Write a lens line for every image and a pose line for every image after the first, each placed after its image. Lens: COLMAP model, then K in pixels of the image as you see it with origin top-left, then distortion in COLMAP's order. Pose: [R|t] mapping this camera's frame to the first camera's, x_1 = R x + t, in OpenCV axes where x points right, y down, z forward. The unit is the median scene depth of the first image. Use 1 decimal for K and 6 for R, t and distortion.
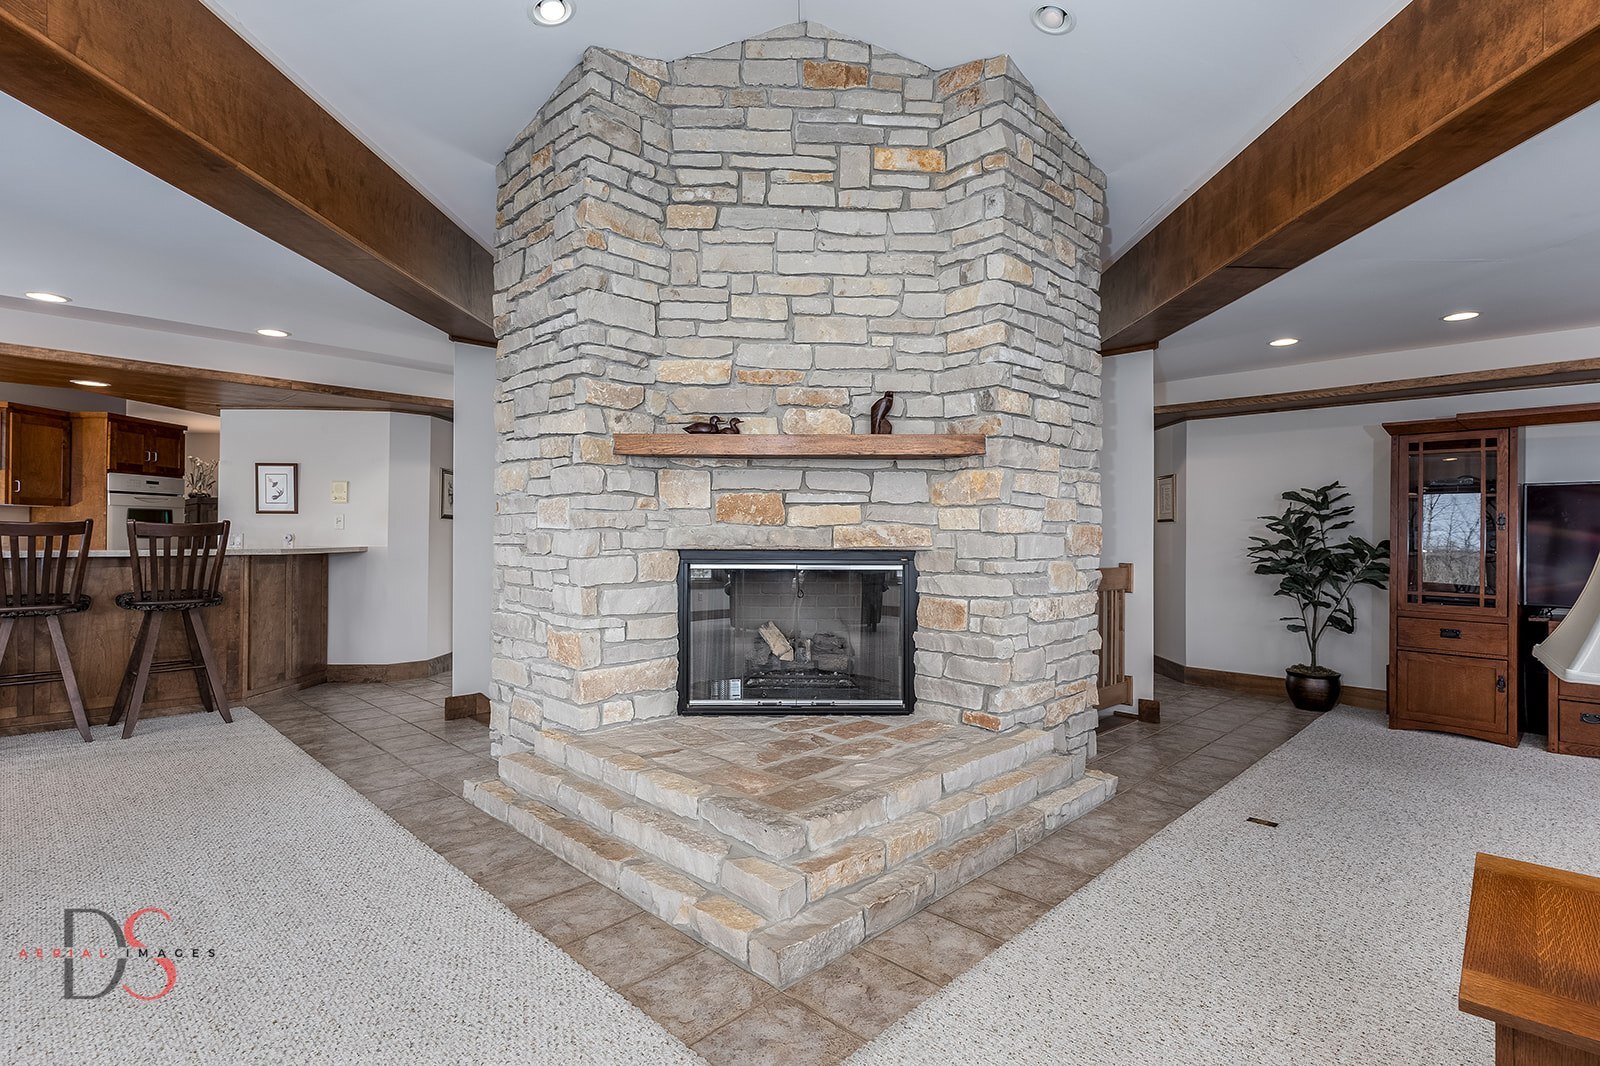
lens RADIAL K [[772.0, 0, 828.1], [0, 772.0, 529.2], [0, 0, 1]] dist [-0.000198, -0.000013]
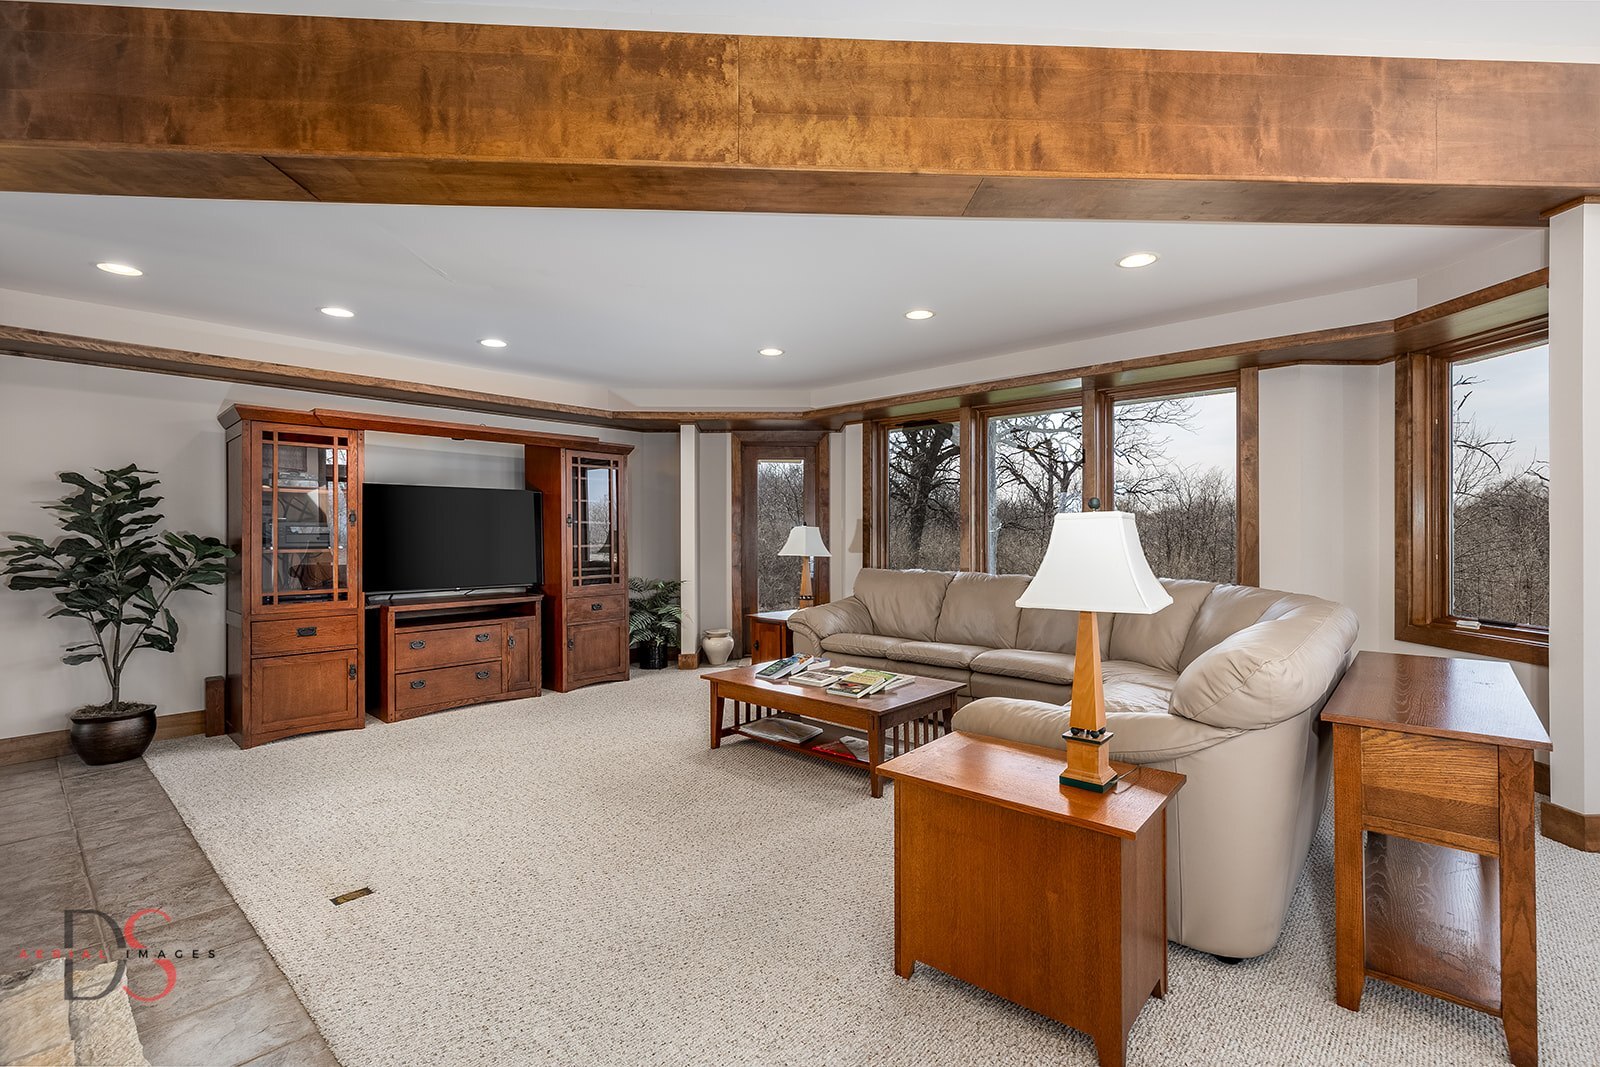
lens RADIAL K [[723.4, 0, 817.4], [0, 723.4, 533.3], [0, 0, 1]] dist [0.005556, 0.000797]
pose [[-0.037244, -0.007852, 0.999275, -0.131847], [-0.002968, 0.999966, 0.007747, 0.001311], [-0.999302, -0.002678, -0.037266, 0.377137]]
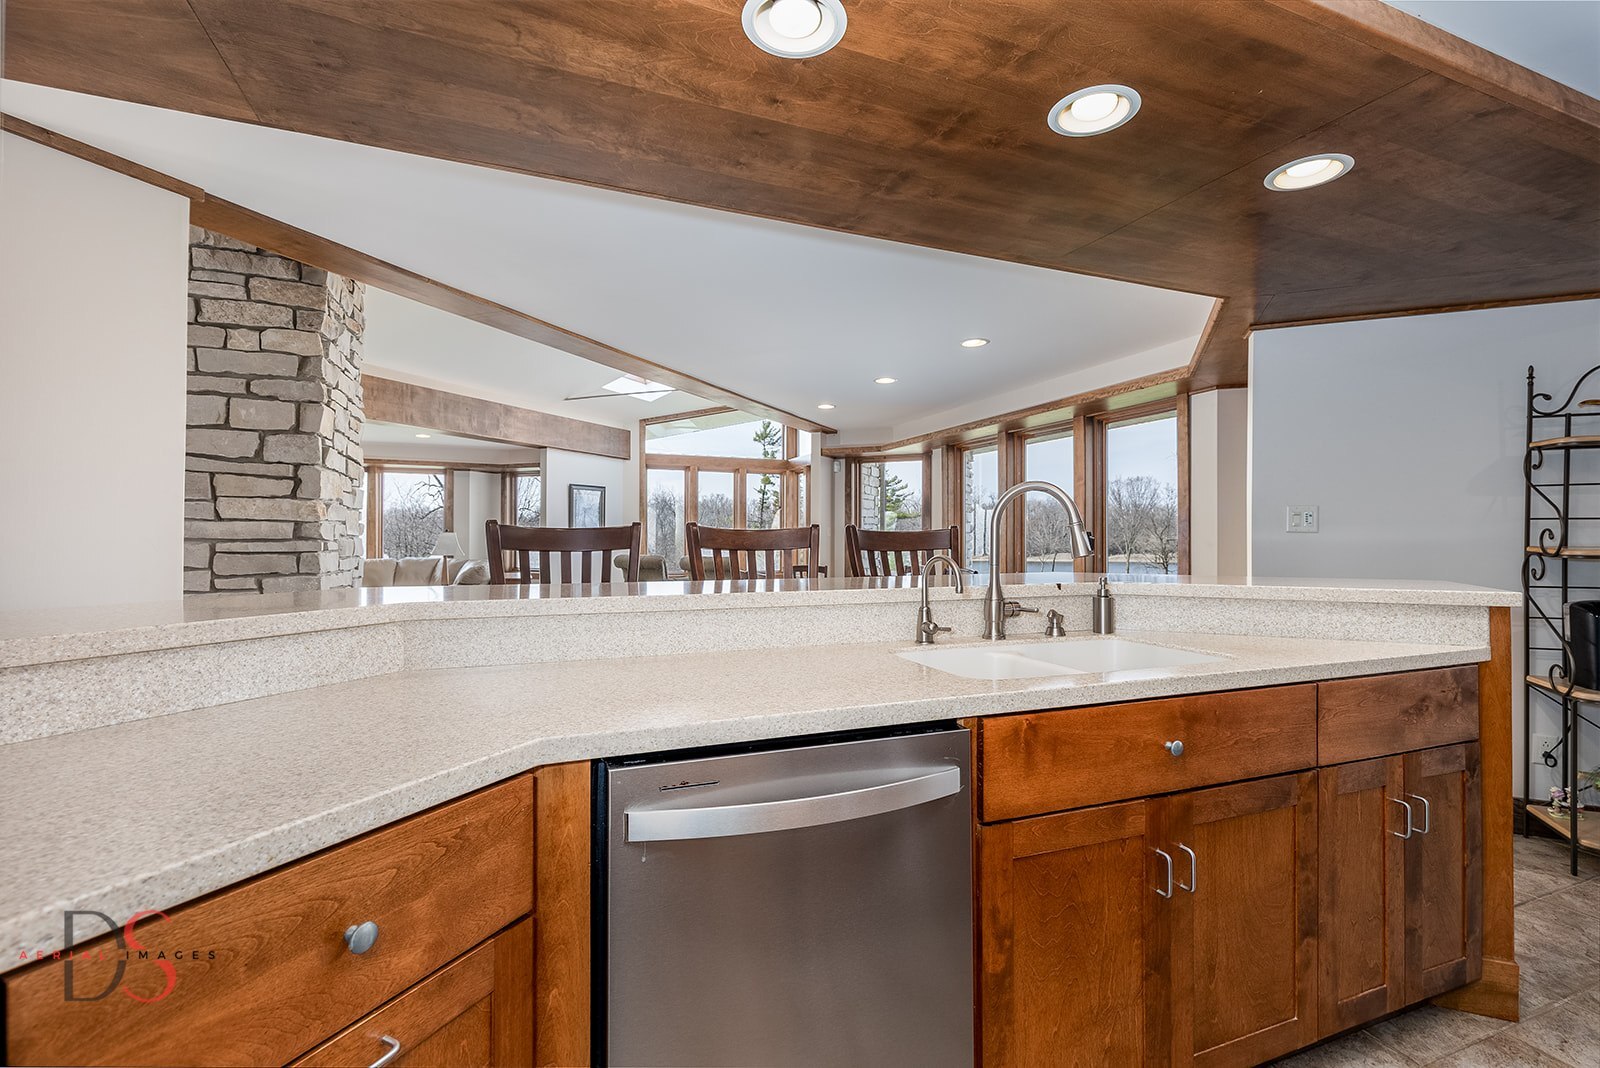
lens RADIAL K [[723.4, 0, 817.4], [0, 723.4, 533.8], [0, 0, 1]] dist [0.005556, 0.000797]
pose [[-0.914865, -0.005059, 0.403728, -1.124342], [-0.007153, 0.999968, -0.003680, -0.006654], [-0.403697, -0.006254, -0.914872, 1.334647]]
